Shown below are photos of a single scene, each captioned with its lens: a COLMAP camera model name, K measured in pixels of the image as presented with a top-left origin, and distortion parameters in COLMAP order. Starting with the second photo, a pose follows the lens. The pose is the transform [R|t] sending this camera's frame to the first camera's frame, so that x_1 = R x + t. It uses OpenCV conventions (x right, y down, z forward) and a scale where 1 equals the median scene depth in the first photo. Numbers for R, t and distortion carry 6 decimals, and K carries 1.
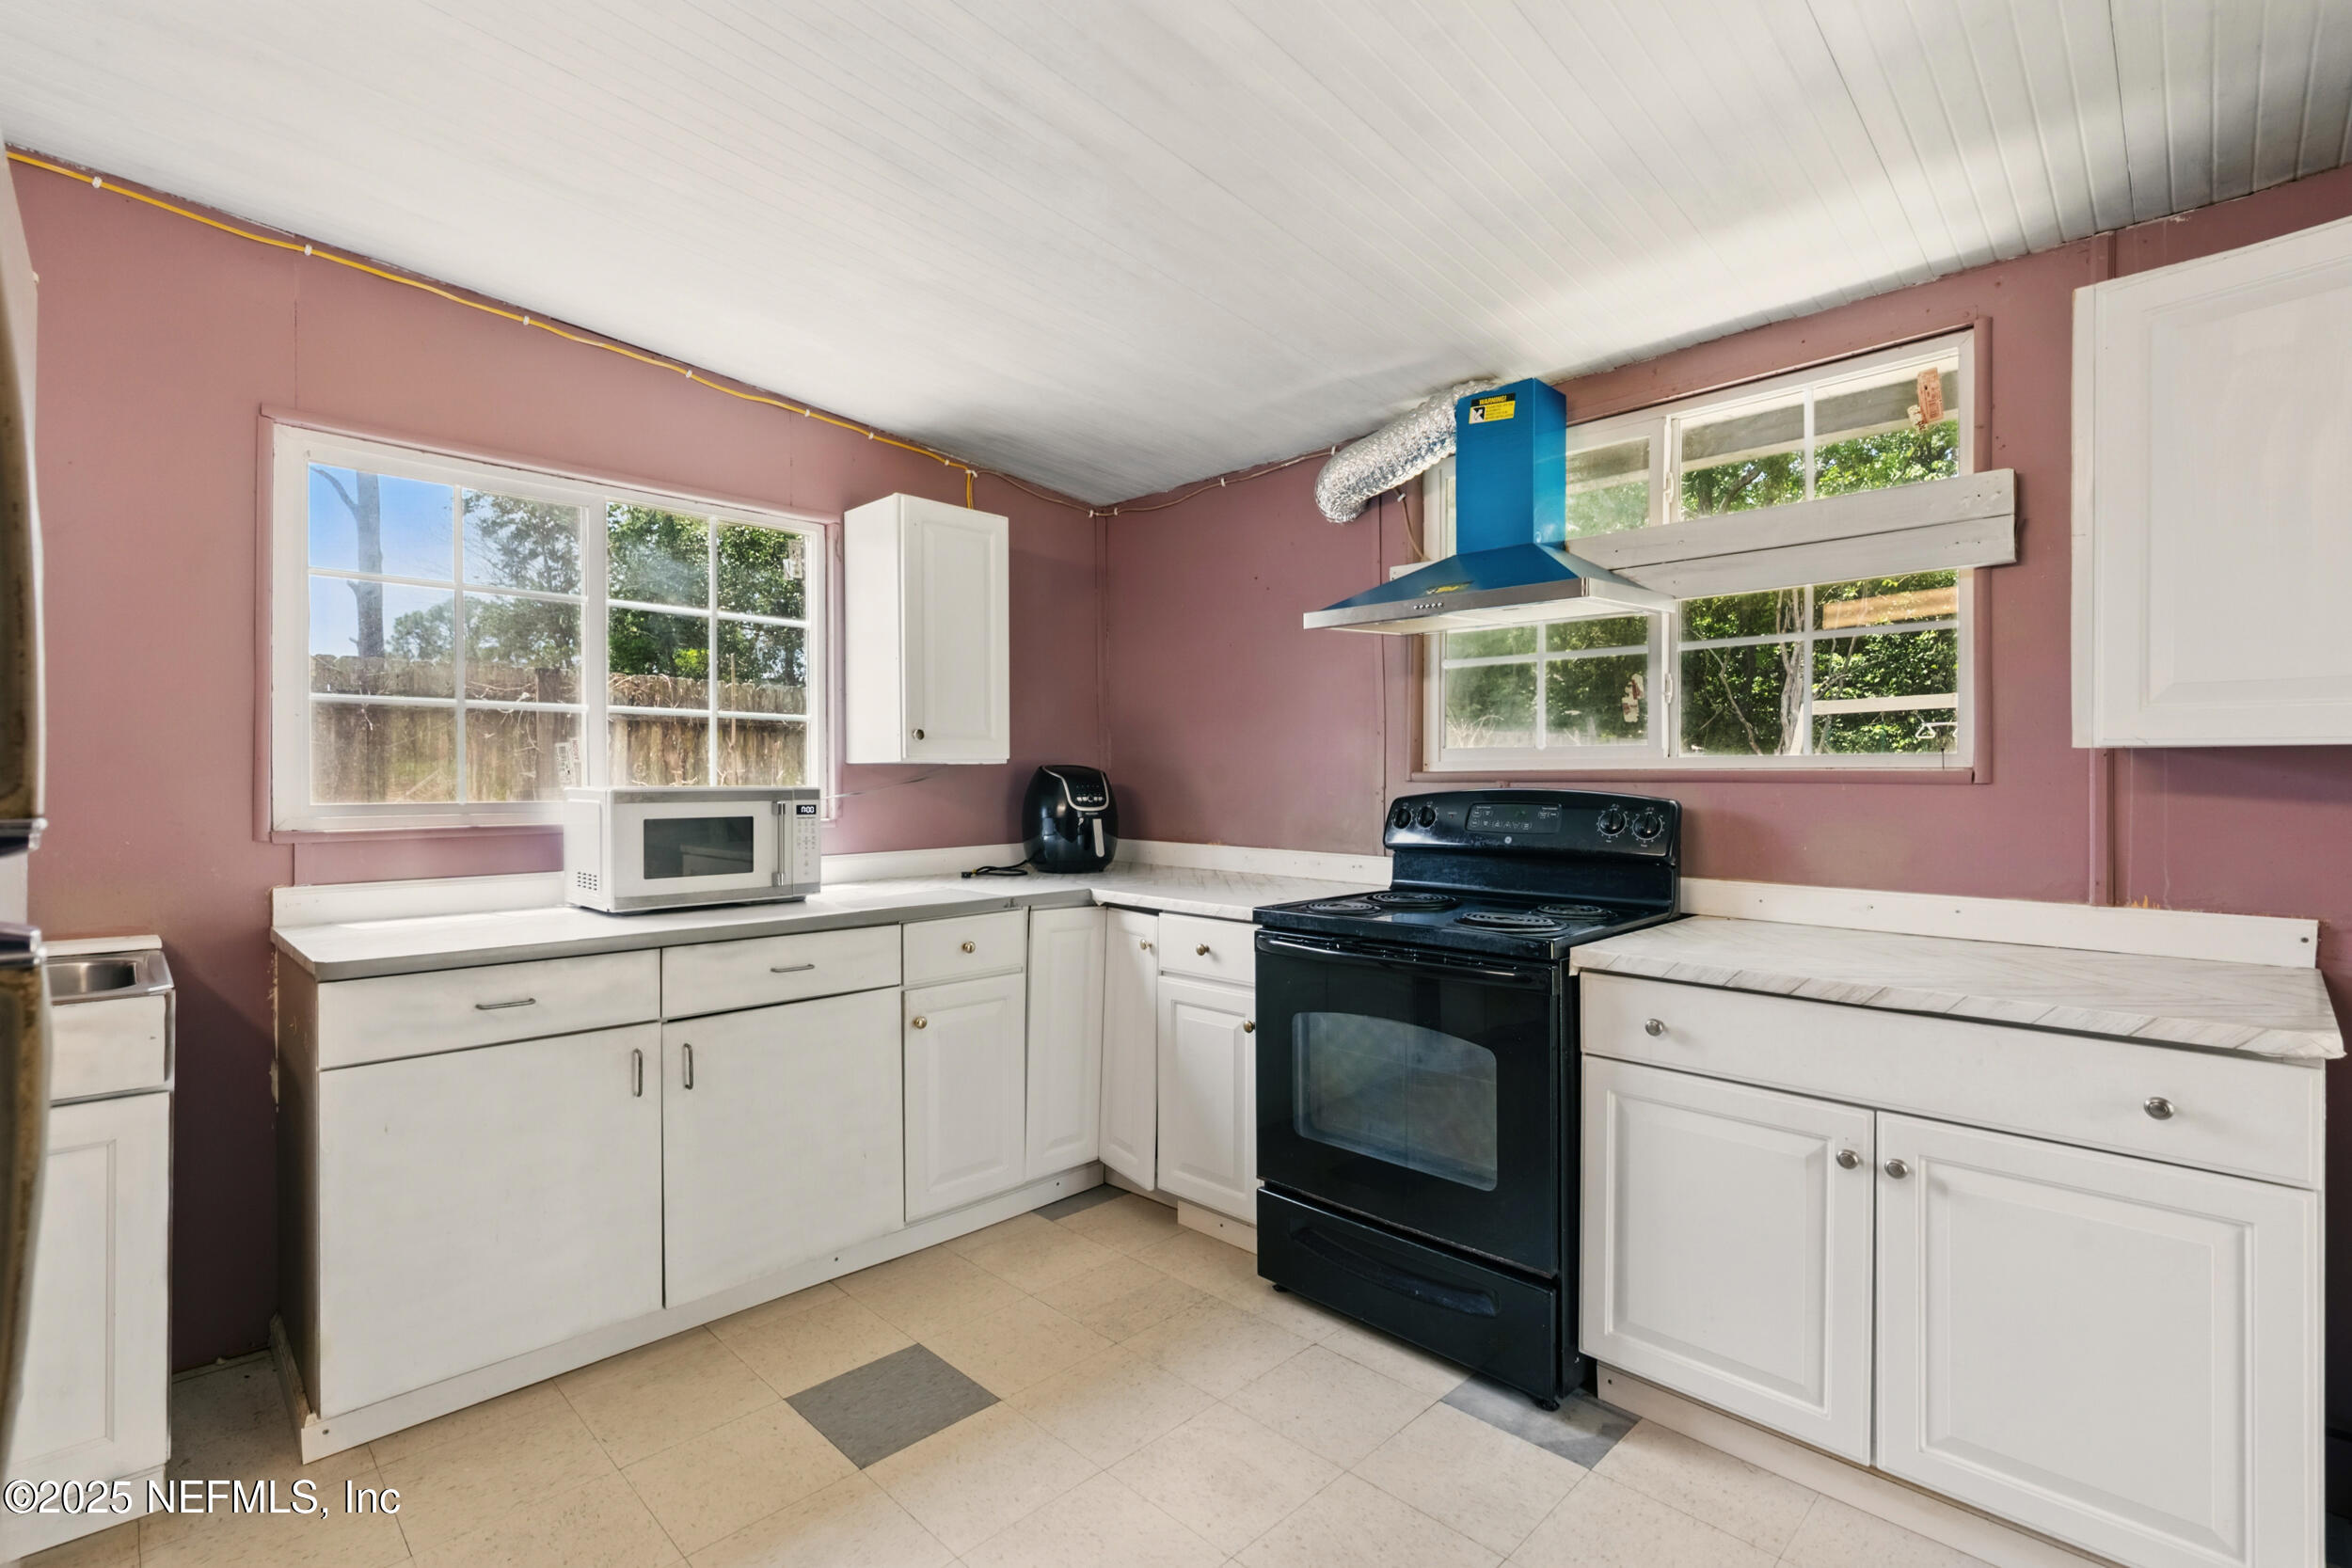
lens RADIAL K [[1074.7, 0, 1188.6], [0, 1074.7, 789.8], [0, 0, 1]] dist [-0.004292, -0.000365]
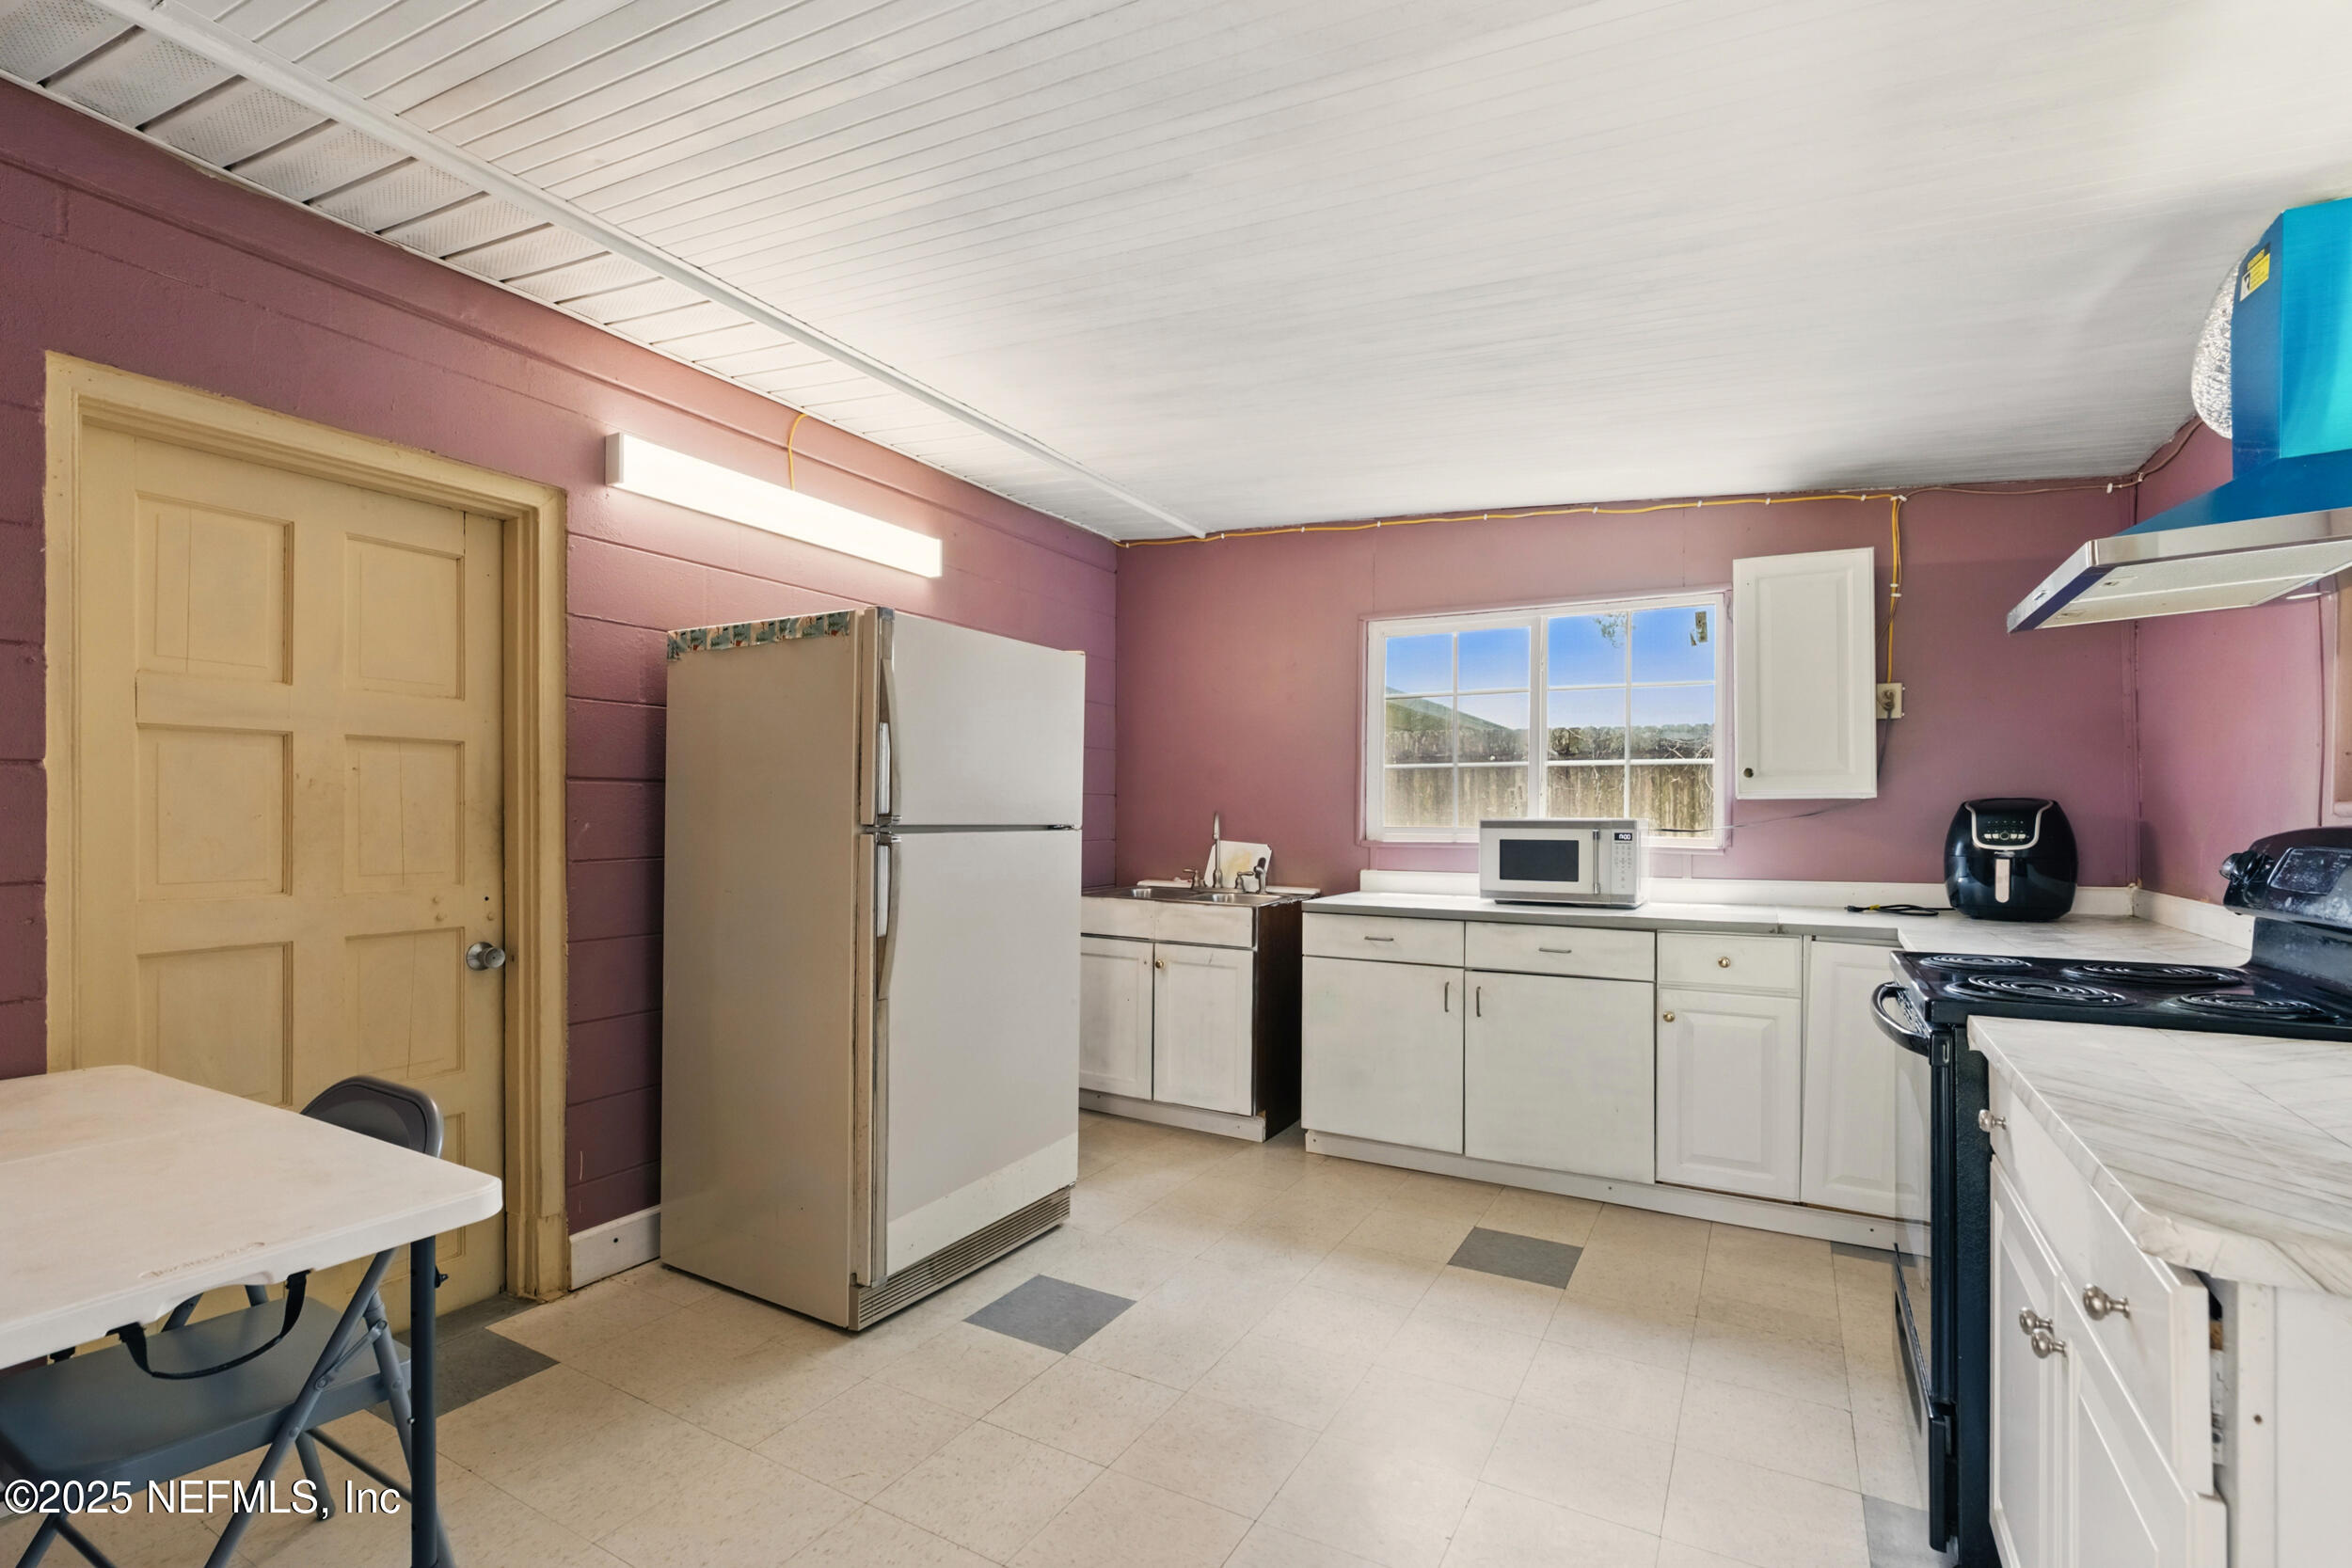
lens RADIAL K [[1099.0, 0, 1181.6], [0, 1099.0, 819.4], [0, 0, 1]] dist [-0.001233, 0.000135]
pose [[0.267423, 0.005727, -0.963562, 0.778960], [-0.012517, 0.999919, 0.002469, 0.001516], [0.963498, 0.011400, 0.267473, 0.150990]]
